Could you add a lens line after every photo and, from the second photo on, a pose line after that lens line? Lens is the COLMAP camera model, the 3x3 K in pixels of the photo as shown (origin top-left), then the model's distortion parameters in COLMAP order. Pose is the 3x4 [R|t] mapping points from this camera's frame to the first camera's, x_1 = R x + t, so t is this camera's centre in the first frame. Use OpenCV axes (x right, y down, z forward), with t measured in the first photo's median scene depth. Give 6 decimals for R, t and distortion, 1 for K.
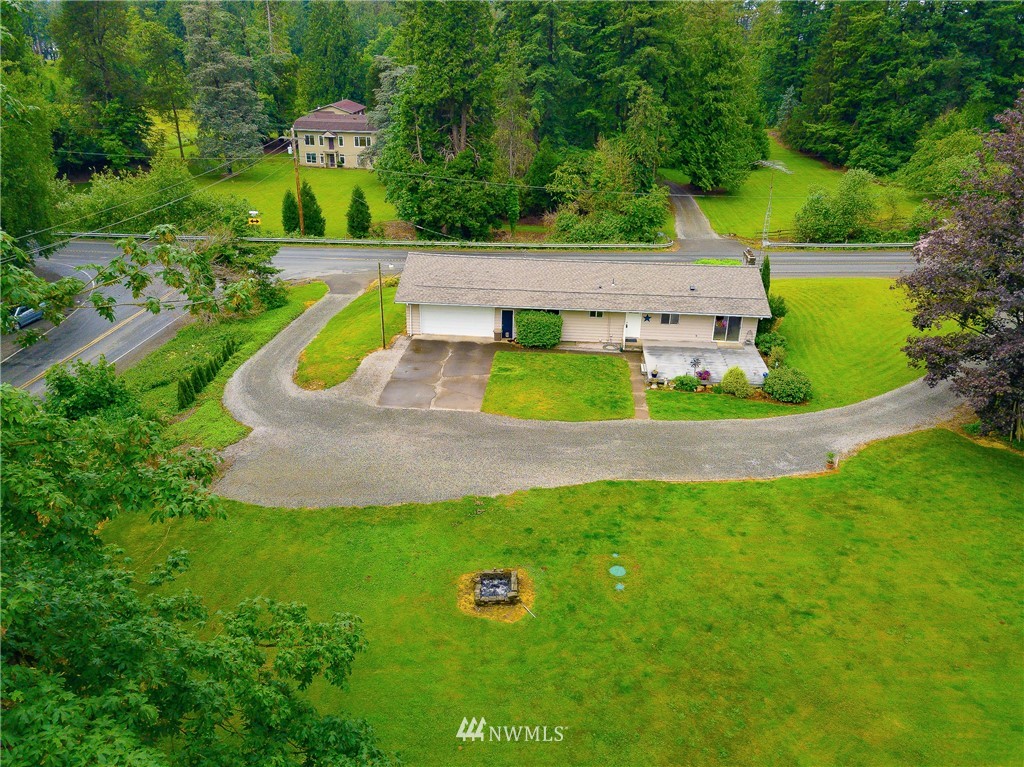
lens RADIAL K [[781.5, 0, 512.0], [0, 781.5, 383.5], [0, 0, 1]] dist [0.039755, -0.000823]
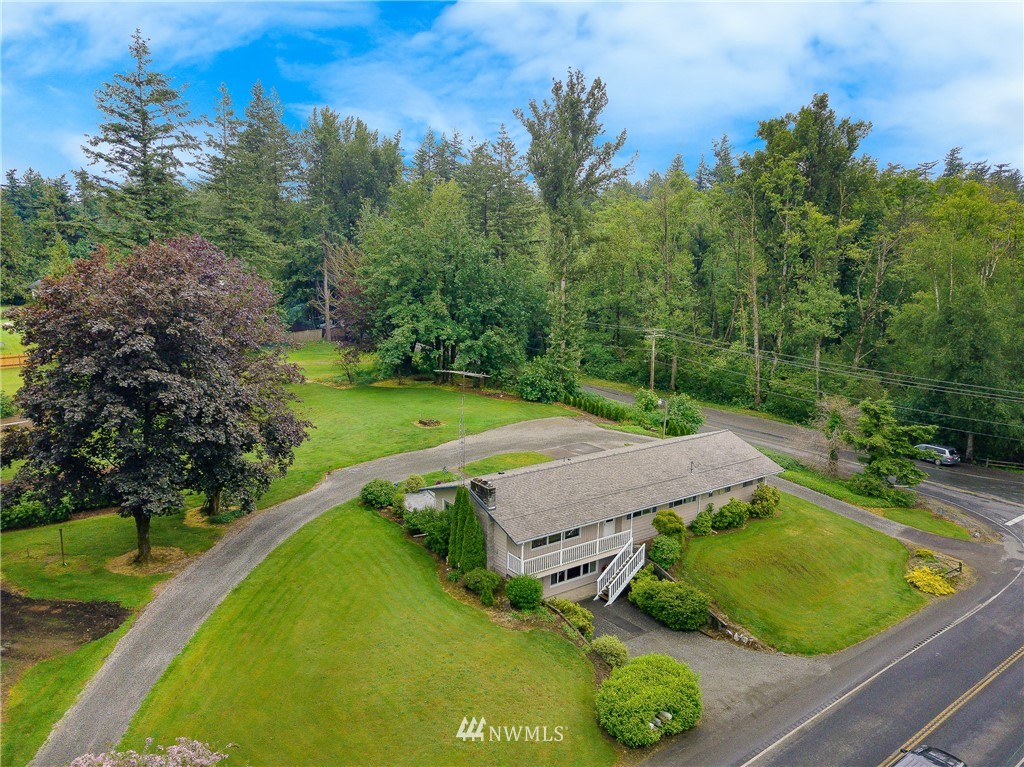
lens RADIAL K [[781.5, 0, 512.0], [0, 781.5, 383.5], [0, 0, 1]] dist [0.039755, -0.000823]
pose [[-0.759815, 0.091684, -0.643642, 0.845059], [-0.301018, 0.827886, 0.473279, -0.687425], [0.576254, 0.553352, -0.601442, 1.540679]]
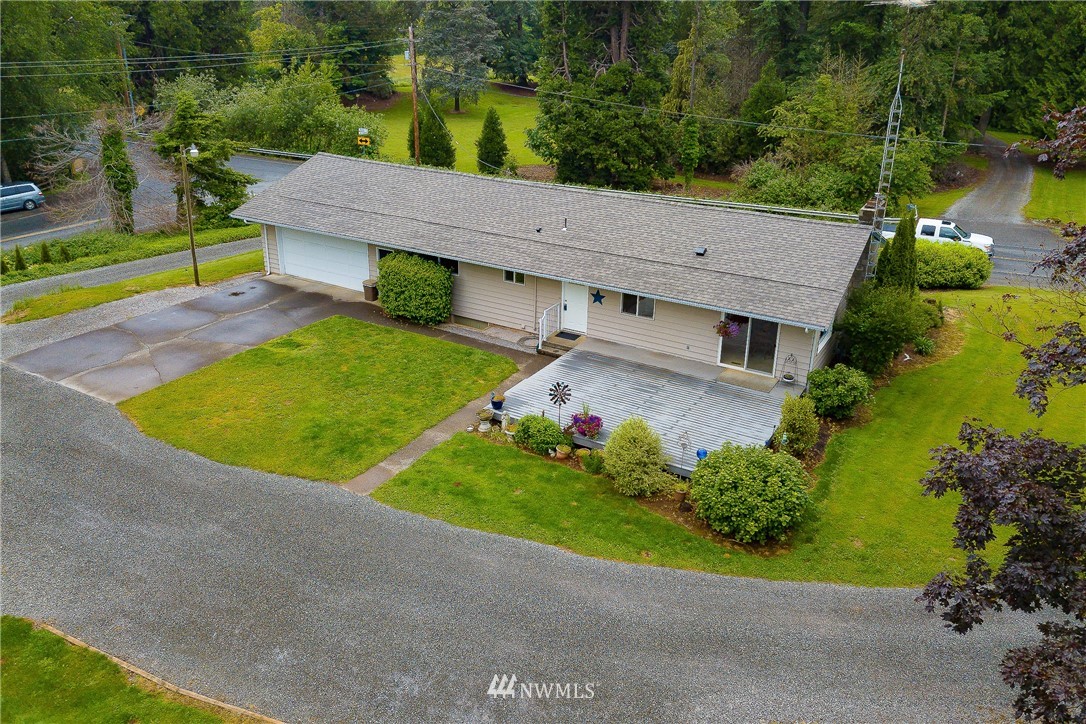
lens RADIAL K [[819.7, 0, 540.5], [0, 819.7, 333.7], [0, 0, 1]] dist [0.034569, 0.000942]
pose [[0.897745, 0.159414, -0.410660, 0.361330], [-0.182574, 0.983036, -0.017519, -0.043747], [0.400901, 0.090703, 0.911620, 0.496720]]
